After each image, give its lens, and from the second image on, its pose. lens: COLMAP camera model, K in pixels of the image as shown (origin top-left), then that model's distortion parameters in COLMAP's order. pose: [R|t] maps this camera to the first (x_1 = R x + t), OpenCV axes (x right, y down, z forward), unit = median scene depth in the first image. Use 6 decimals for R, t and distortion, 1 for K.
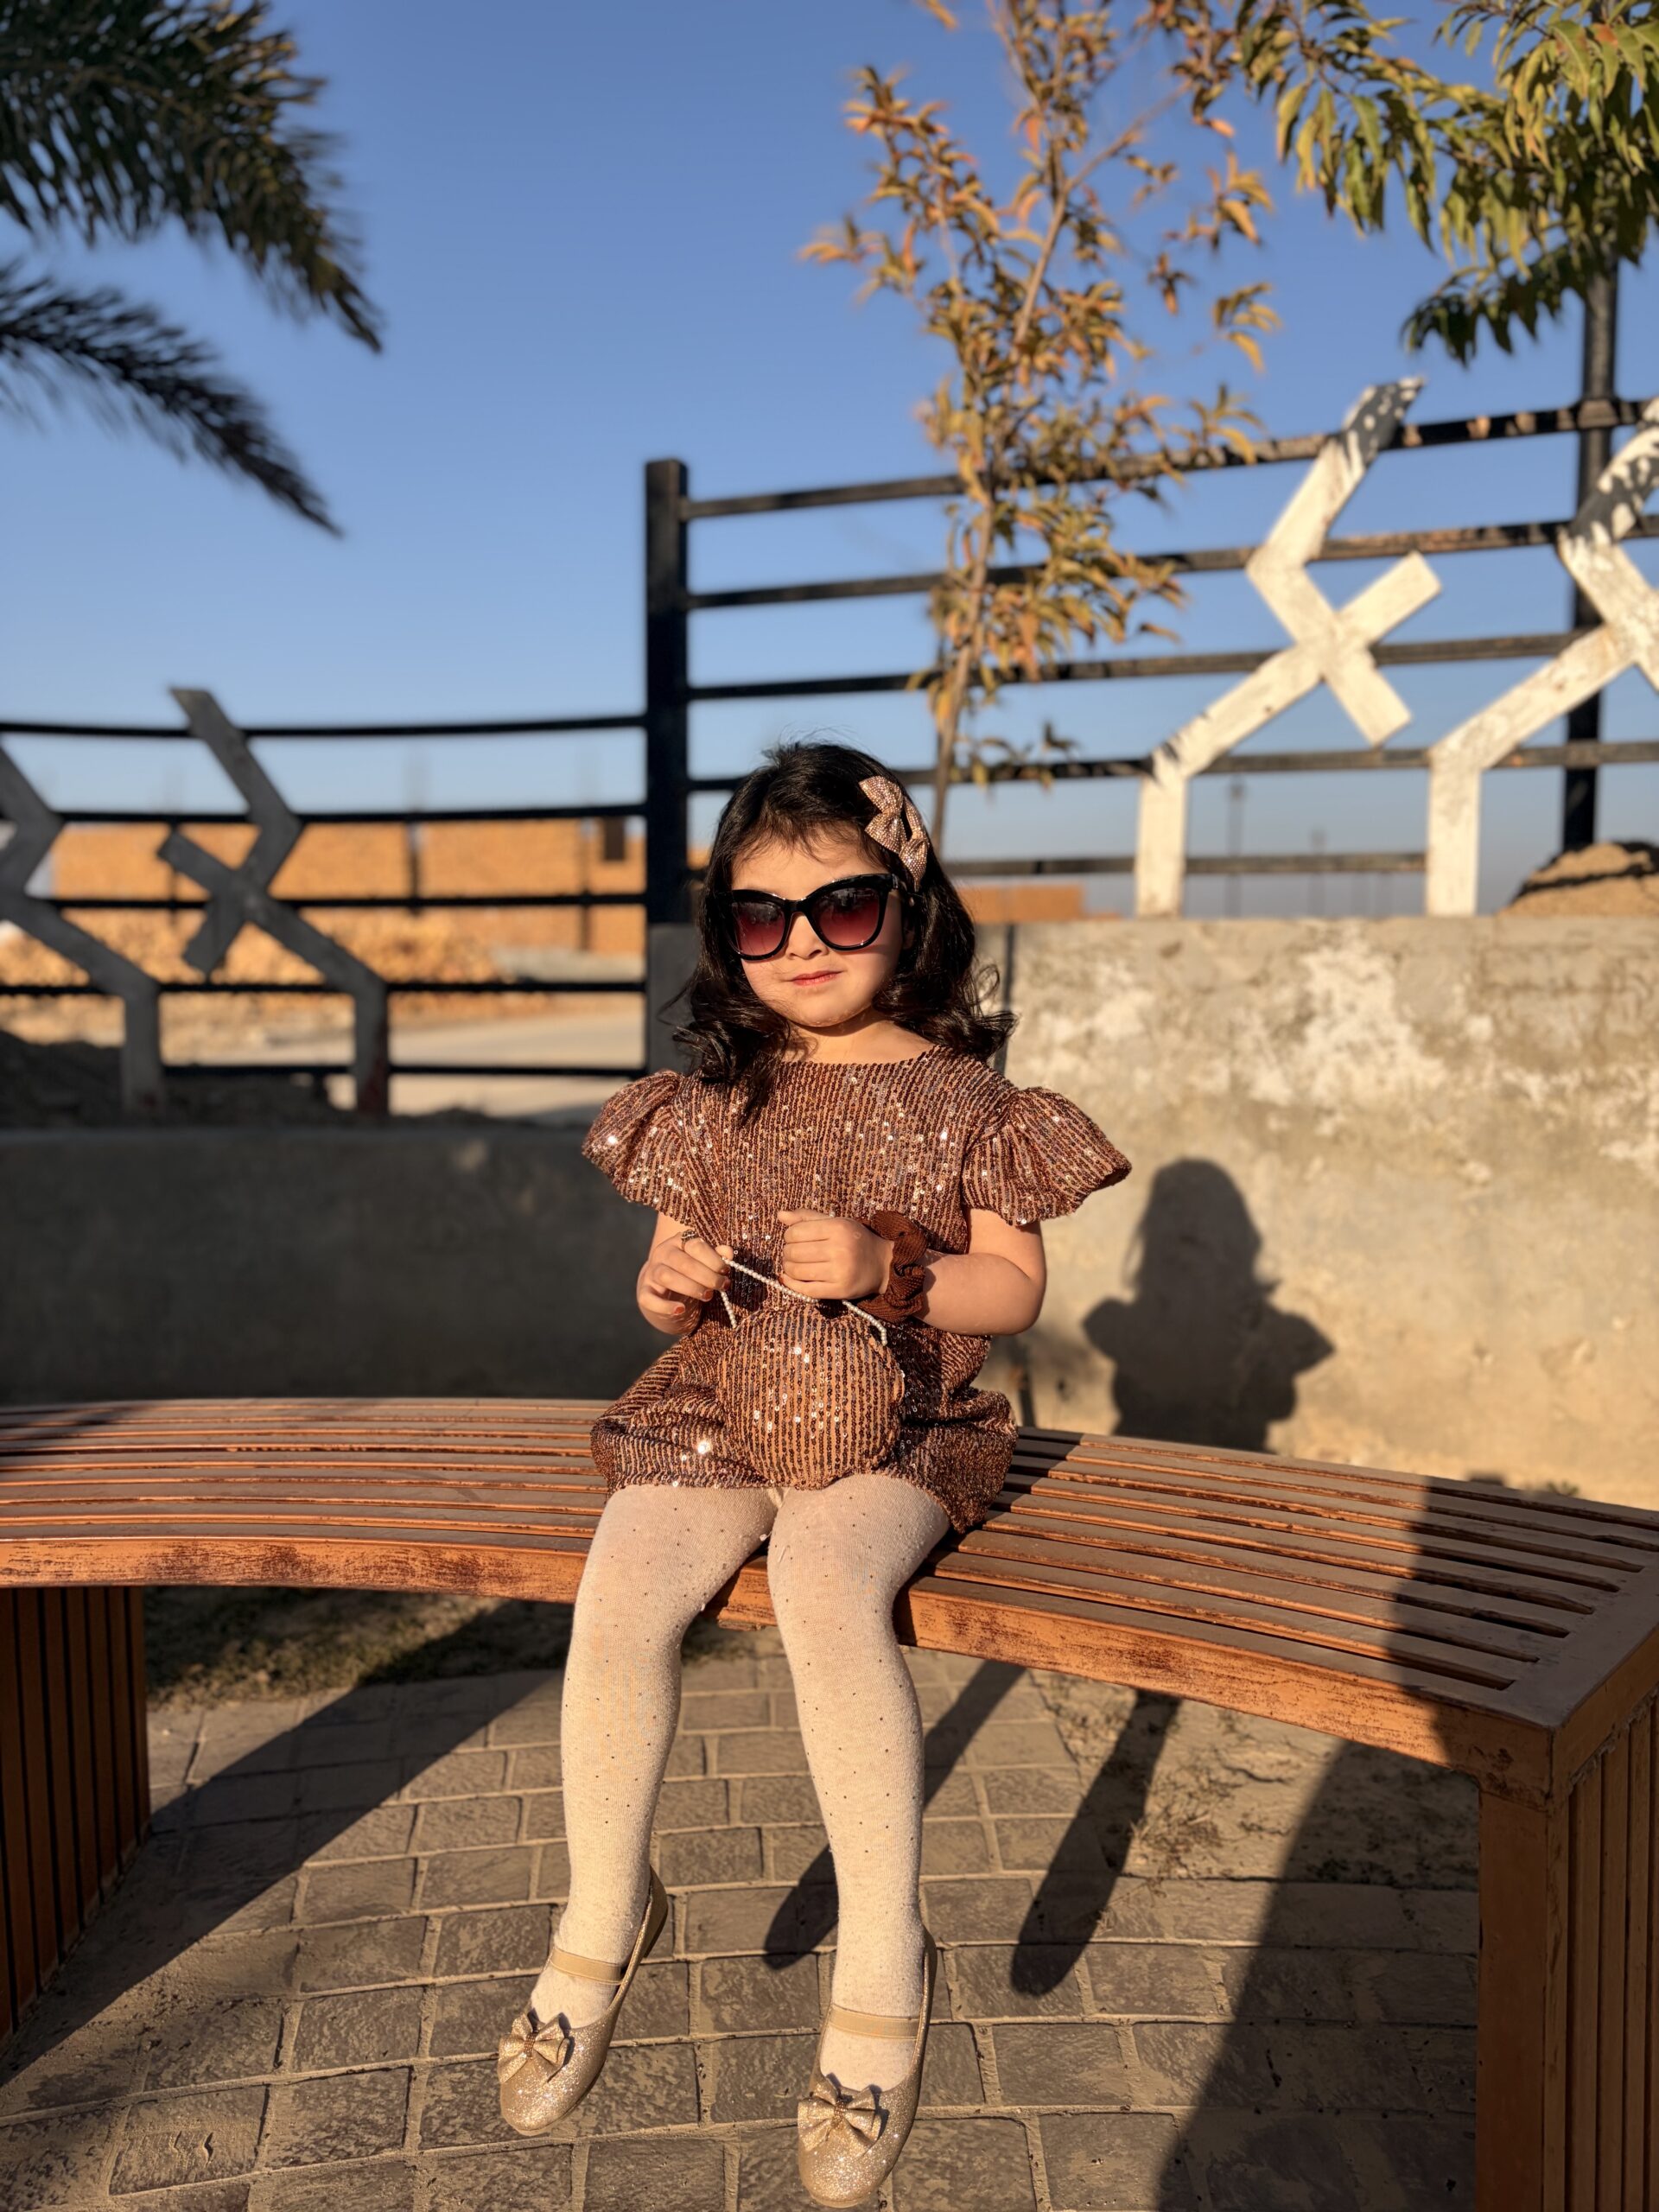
lens RADIAL K [[1610.7, 0, 817.3], [0, 1610.7, 1091.8], [0, 0, 1]] dist [0.000291, 0.005057]
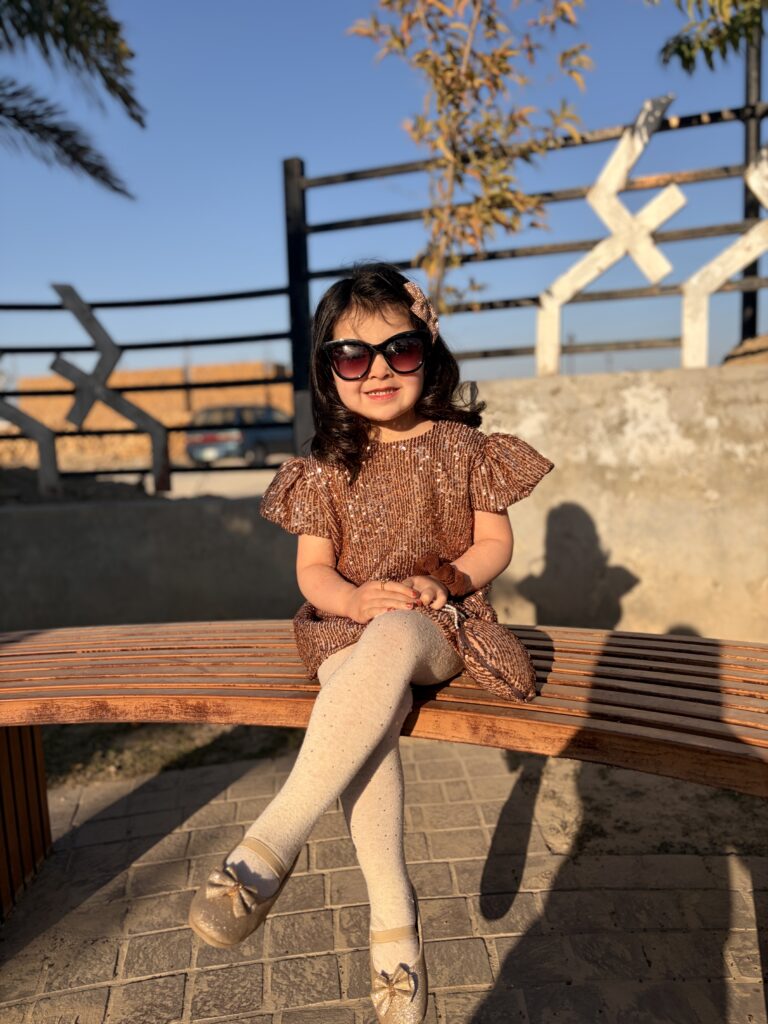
lens RADIAL K [[749.8, 0, 384.0], [0, 749.8, 512.0], [0, 0, 1]] dist [0.008248, -0.007170]
pose [[0.999248, -0.038605, 0.003681, -0.003494], [0.038456, 0.998668, 0.034399, 0.035802], [-0.005004, -0.034231, 0.999401, 0.108096]]
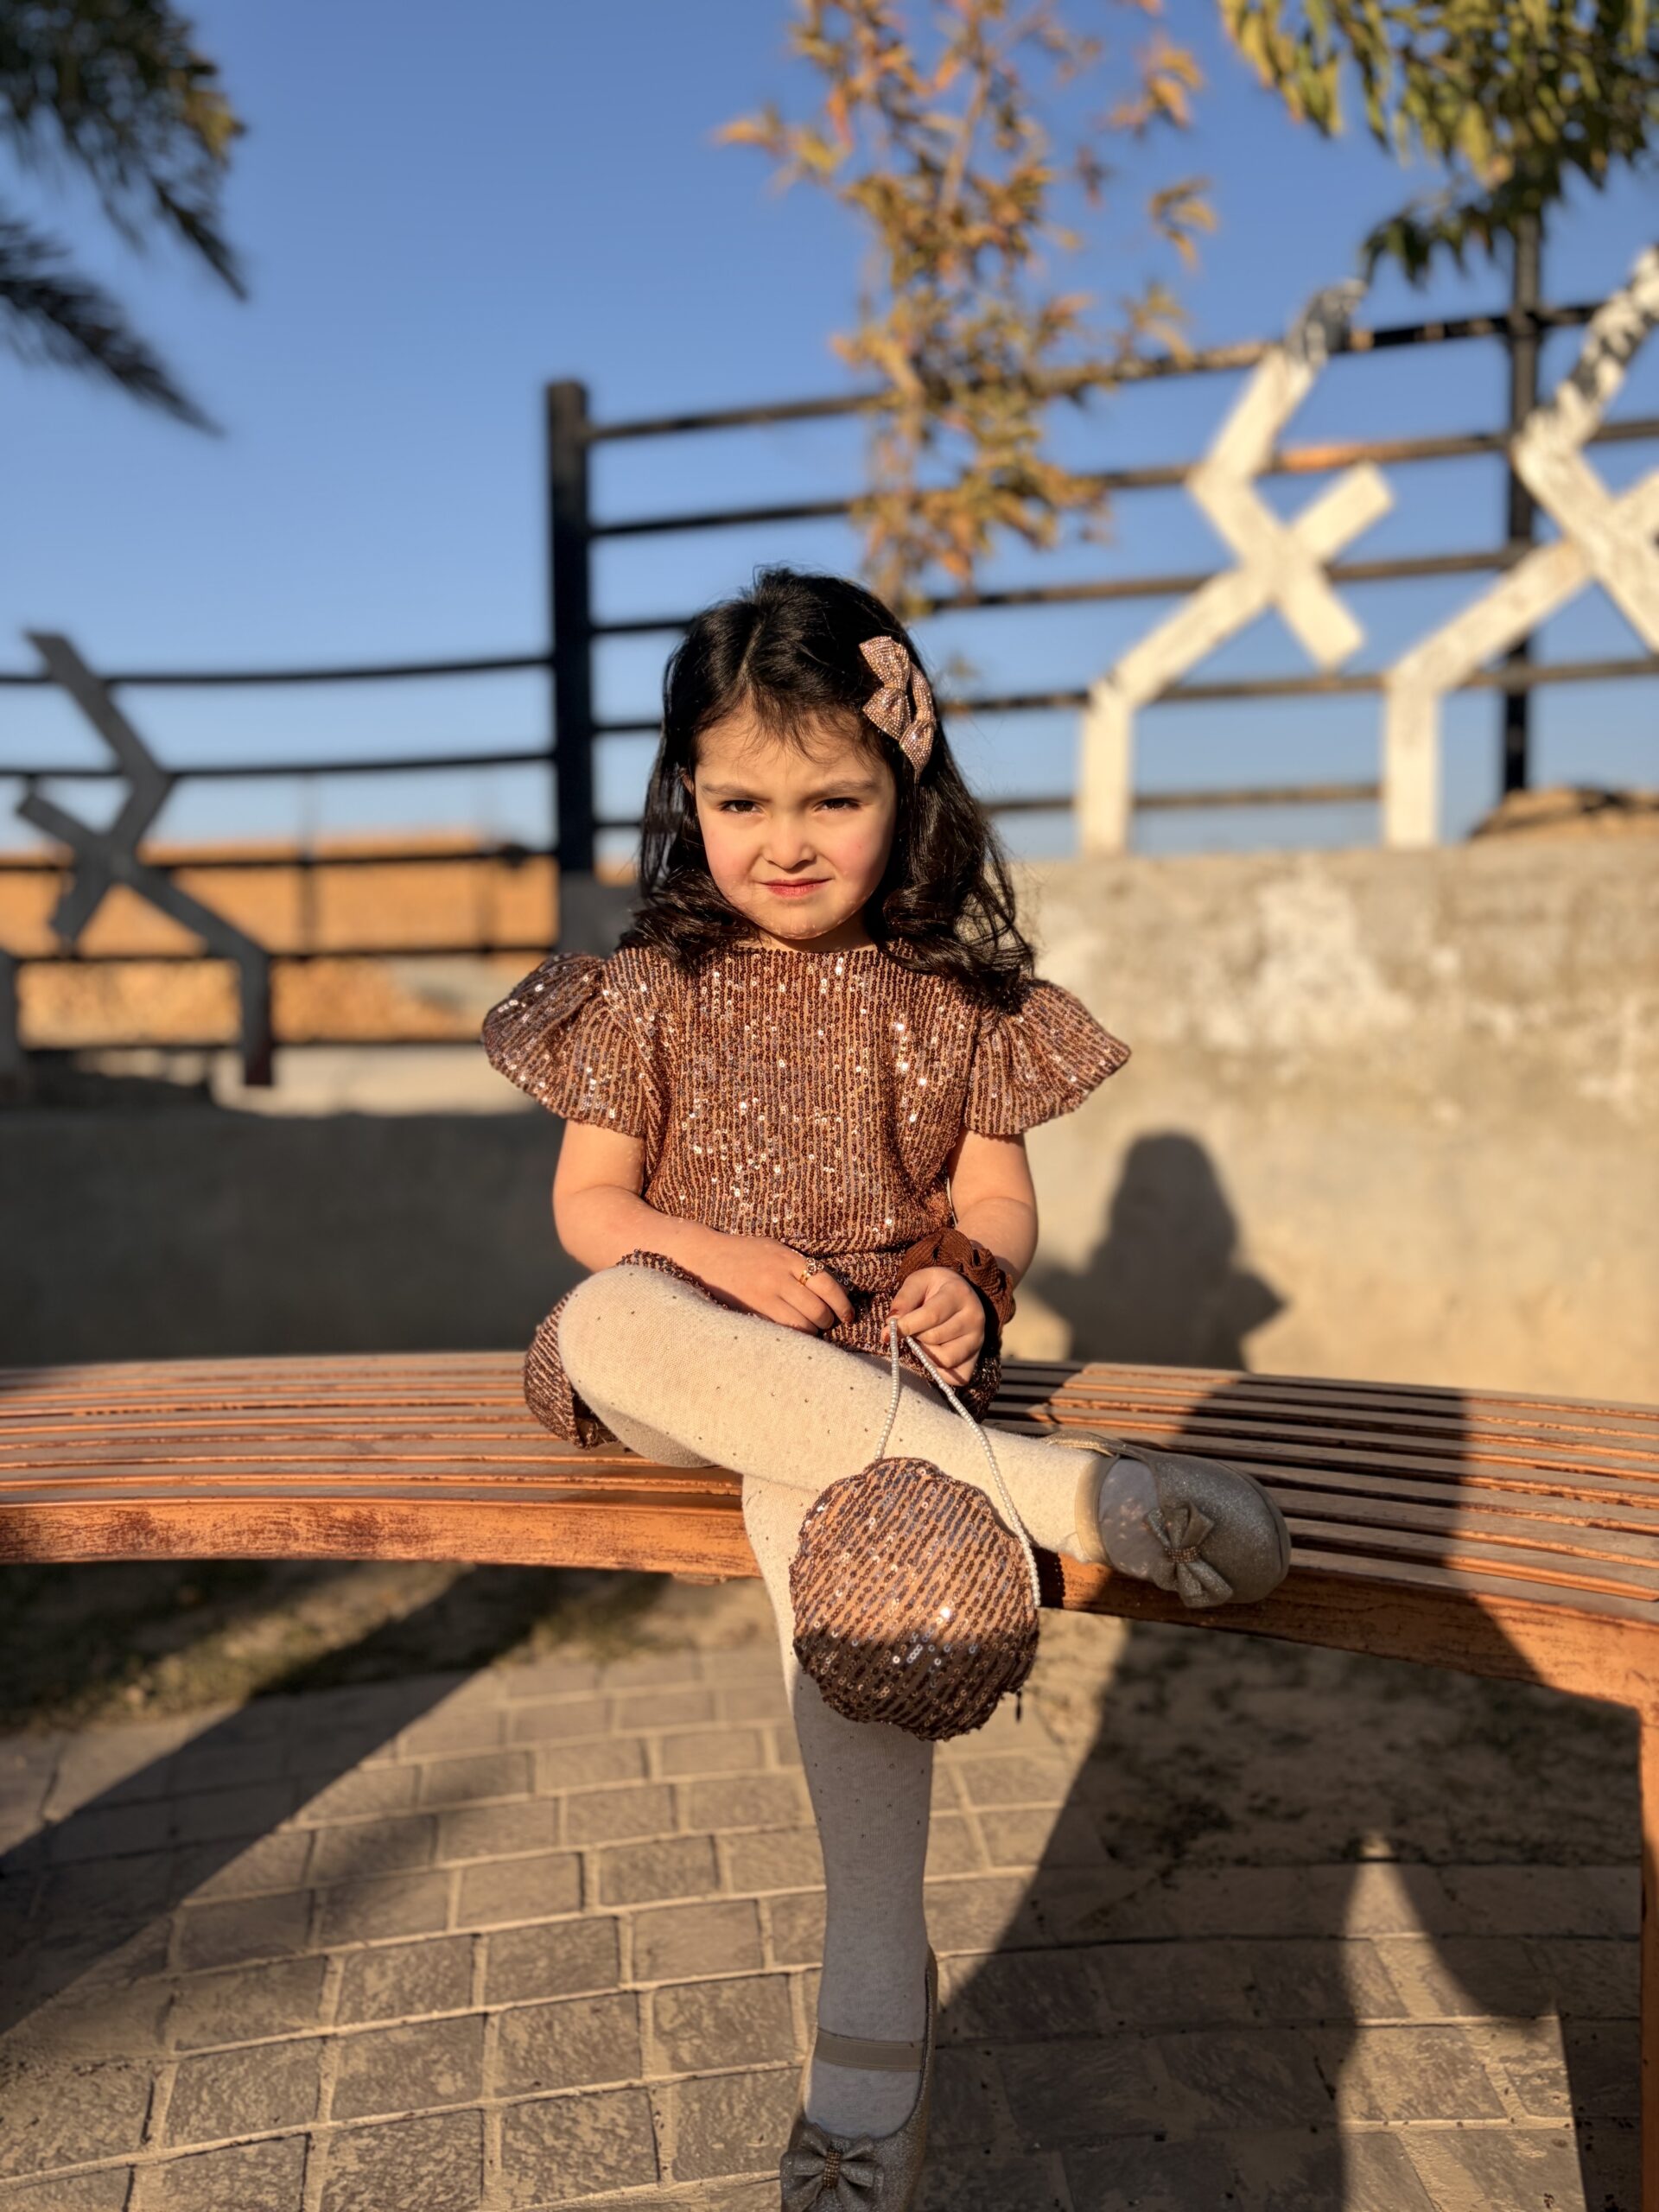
lens RADIAL K [[1625.1, 0, 829.5], [0, 1625.1, 1106.0], [0, 0, 1]] dist [0.004347, -0.001328]
pose [[0.997801, -0.019966, 0.063206, -0.019182], [0.019955, 0.999801, 0.000813, 0.058132], [-0.063210, 0.000450, 0.998000, 0.107504]]
